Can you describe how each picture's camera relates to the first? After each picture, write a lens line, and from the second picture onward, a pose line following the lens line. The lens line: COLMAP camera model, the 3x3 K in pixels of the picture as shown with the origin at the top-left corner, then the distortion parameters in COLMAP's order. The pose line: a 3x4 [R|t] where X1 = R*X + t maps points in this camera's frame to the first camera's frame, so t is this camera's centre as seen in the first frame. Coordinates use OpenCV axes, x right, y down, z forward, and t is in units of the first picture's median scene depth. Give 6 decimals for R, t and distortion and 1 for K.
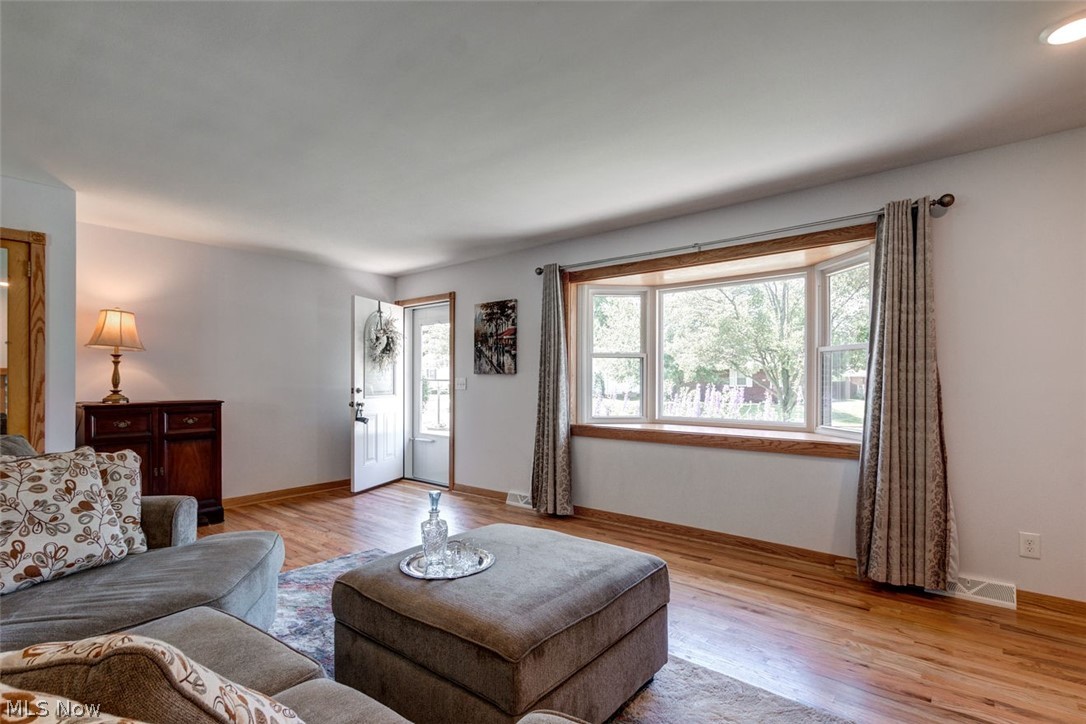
lens RADIAL K [[524.8, 0, 545.0], [0, 524.8, 379.4], [0, 0, 1]] dist [0.000014, -0.001037]
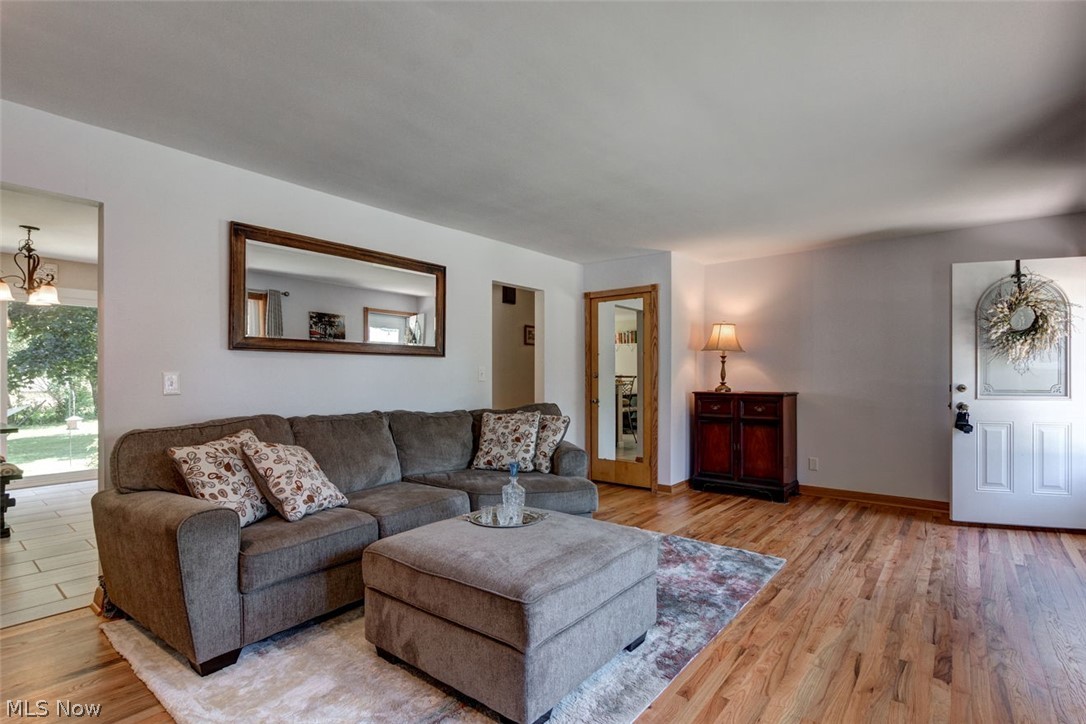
lens RADIAL K [[524.8, 0, 545.0], [0, 524.8, 379.4], [0, 0, 1]] dist [0.000014, -0.001037]
pose [[0.002049, 0.007897, -0.999967, 0.464106], [0.004386, 0.999959, 0.007906, -0.000064], [0.999988, -0.004402, 0.002014, 0.465012]]
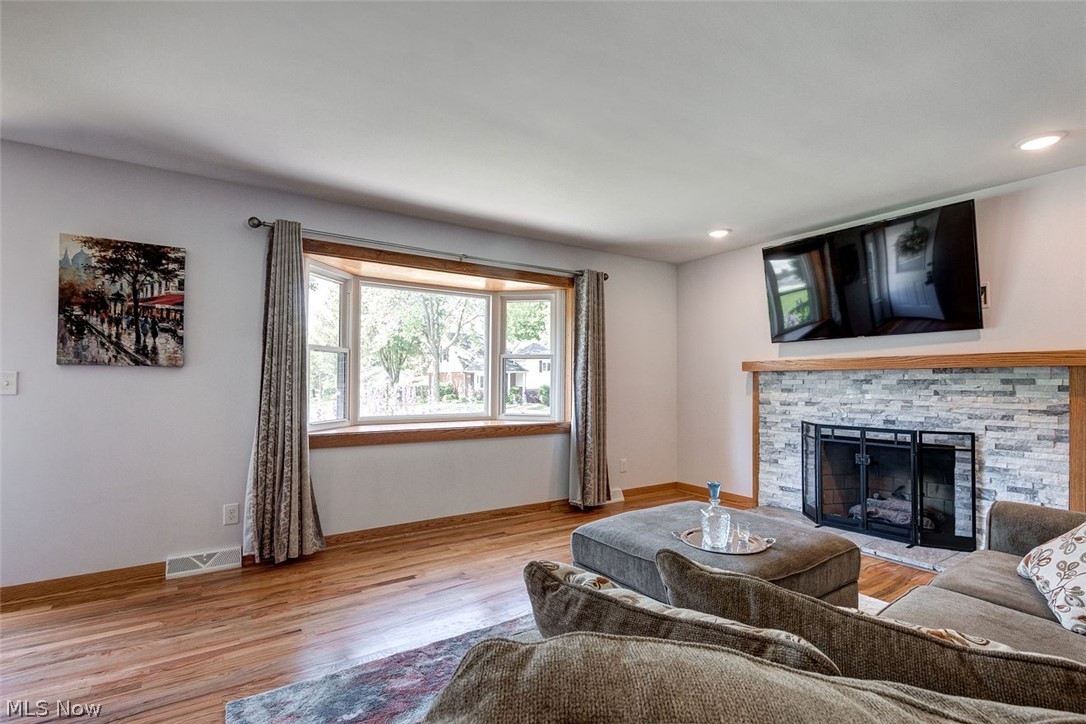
lens RADIAL K [[494.6, 0, 538.8], [0, 494.6, 376.6], [0, 0, 1]] dist [-0.000504, 0.000094]
pose [[0.295888, 0.008949, 0.955181, -0.544639], [-0.006961, 0.999950, -0.007212, 0.002259], [-0.955197, -0.004516, 0.295935, 0.455225]]
